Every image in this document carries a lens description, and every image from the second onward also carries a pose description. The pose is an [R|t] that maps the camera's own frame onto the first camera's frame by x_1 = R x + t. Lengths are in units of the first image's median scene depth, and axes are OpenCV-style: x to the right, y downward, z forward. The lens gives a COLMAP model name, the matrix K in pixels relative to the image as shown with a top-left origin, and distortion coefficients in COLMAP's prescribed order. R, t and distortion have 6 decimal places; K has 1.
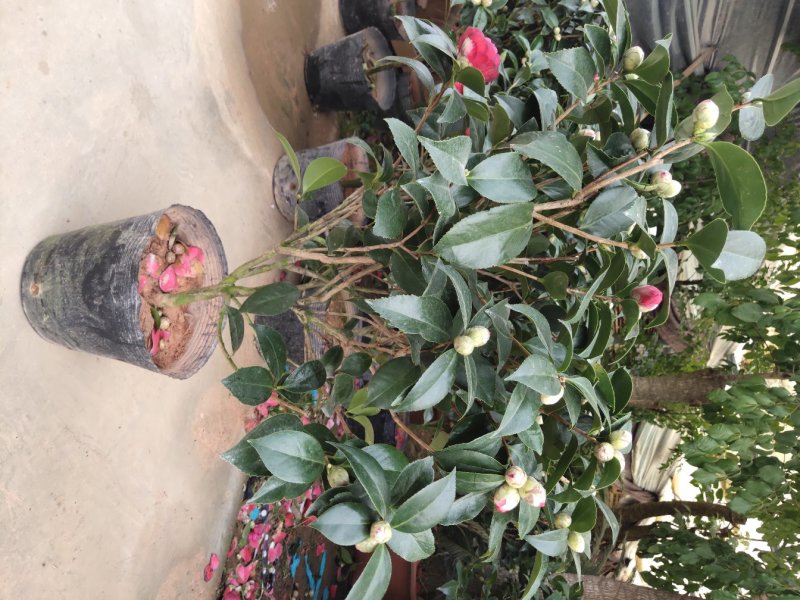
lens RADIAL K [[625.4, 0, 400.0], [0, 625.4, 300.0], [0, 0, 1]] dist [0.024878, -0.004746]
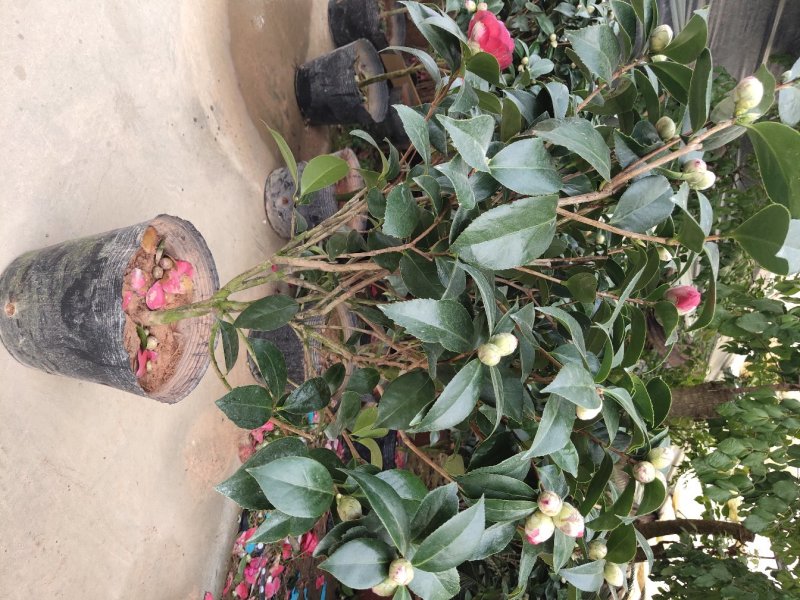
lens RADIAL K [[608.1, 0, 390.5], [0, 608.1, 303.7], [0, 0, 1]] dist [0.019711, -0.002087]
pose [[0.999697, -0.022771, 0.009304, -0.031178], [0.023091, 0.999087, -0.035933, 0.020065], [-0.008477, 0.036137, 0.999311, 0.099171]]
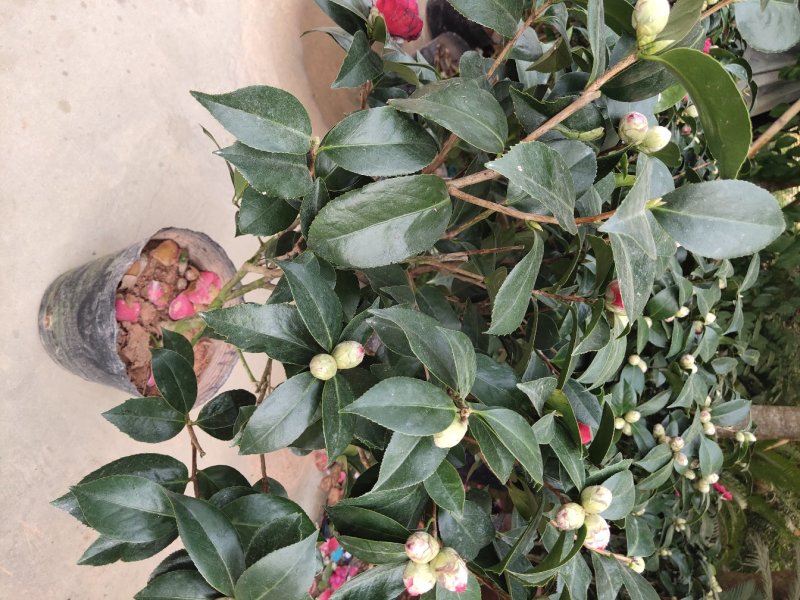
lens RADIAL K [[600.5, 0, 477.5], [0, 600.5, 306.9], [0, 0, 1]] dist [0.014426, 0.003073]
pose [[0.960575, -0.045532, -0.274267, 0.342048], [0.033224, 0.998228, -0.049360, 0.029828], [0.276029, 0.038302, 0.960386, 0.252863]]
